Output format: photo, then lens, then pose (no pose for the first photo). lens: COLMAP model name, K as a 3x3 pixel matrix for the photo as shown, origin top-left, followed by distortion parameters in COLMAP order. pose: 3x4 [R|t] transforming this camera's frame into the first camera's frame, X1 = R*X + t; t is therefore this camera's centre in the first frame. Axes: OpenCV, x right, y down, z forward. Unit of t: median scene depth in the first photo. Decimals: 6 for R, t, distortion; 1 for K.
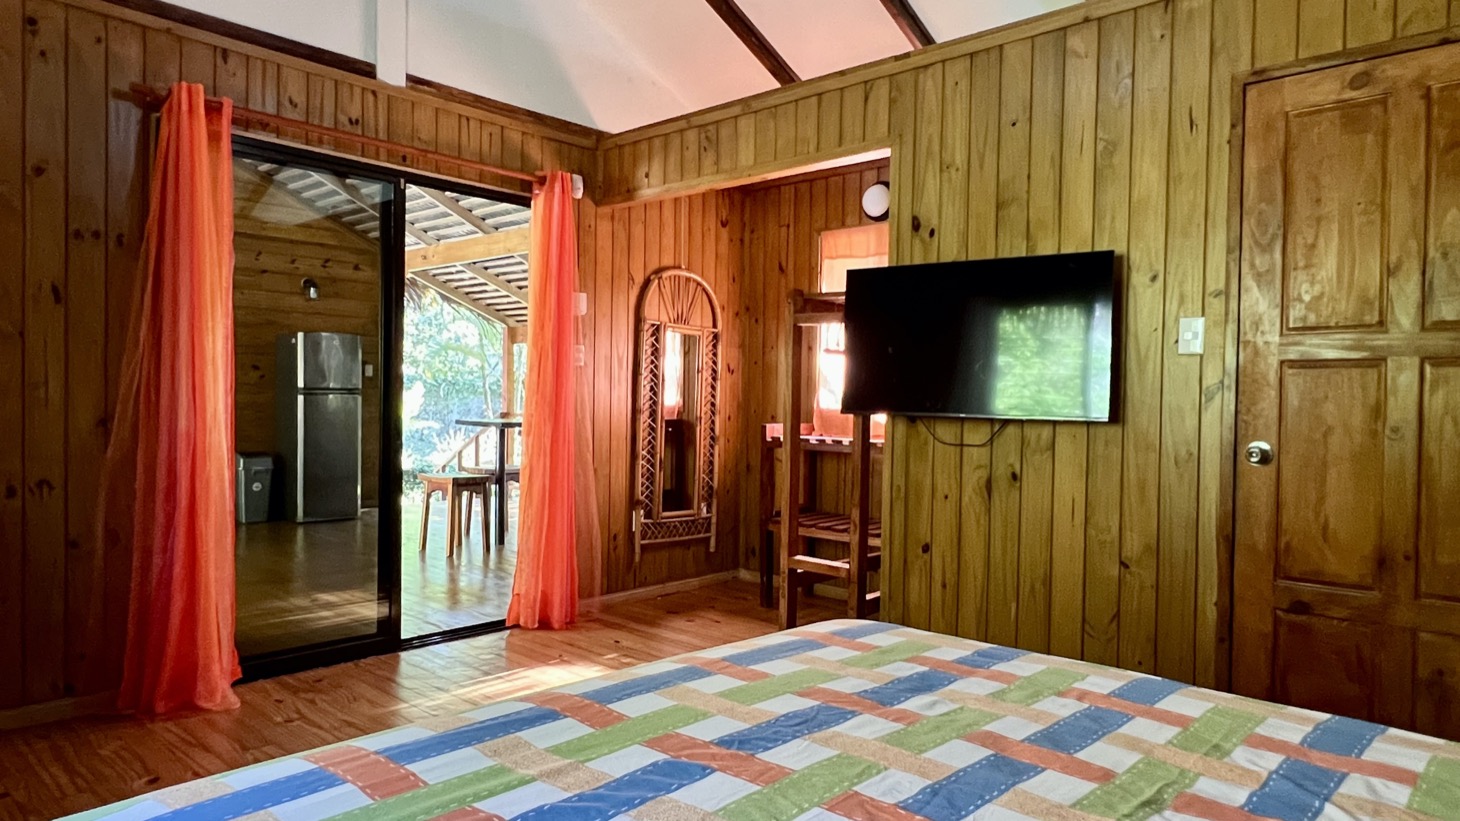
lens RADIAL K [[896.4, 0, 730.0], [0, 896.4, 410.5], [0, 0, 1]] dist [0.003536, 0.002058]
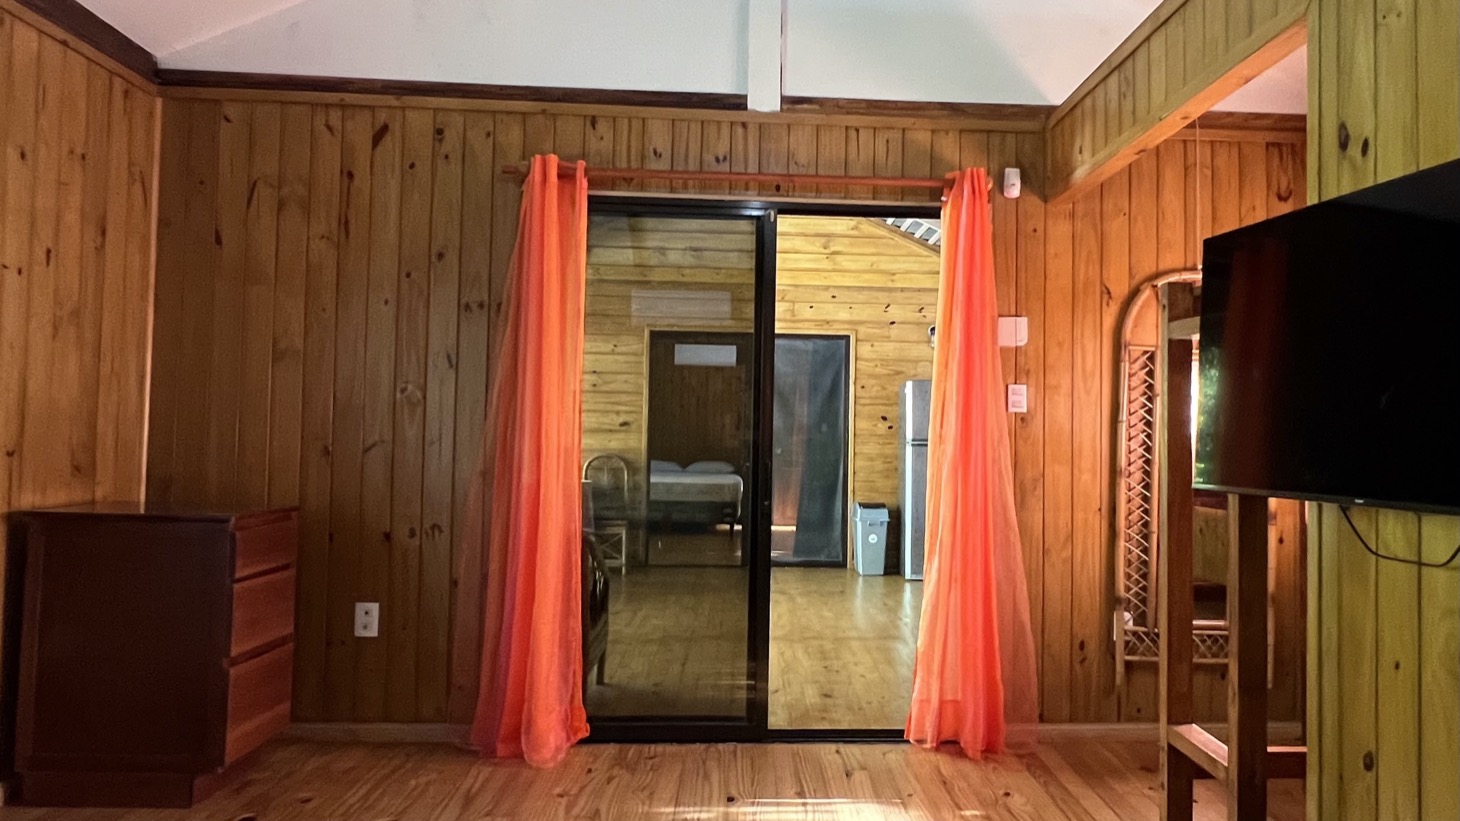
lens RADIAL K [[971.7, 0, 733.1], [0, 971.7, 393.4], [0, 0, 1]] dist [0.001650, 0.001267]
pose [[0.722182, -0.033801, -0.690877, 0.294448], [-0.014613, 0.997837, -0.064093, -0.011549], [0.691549, 0.056383, 0.720126, 0.294544]]
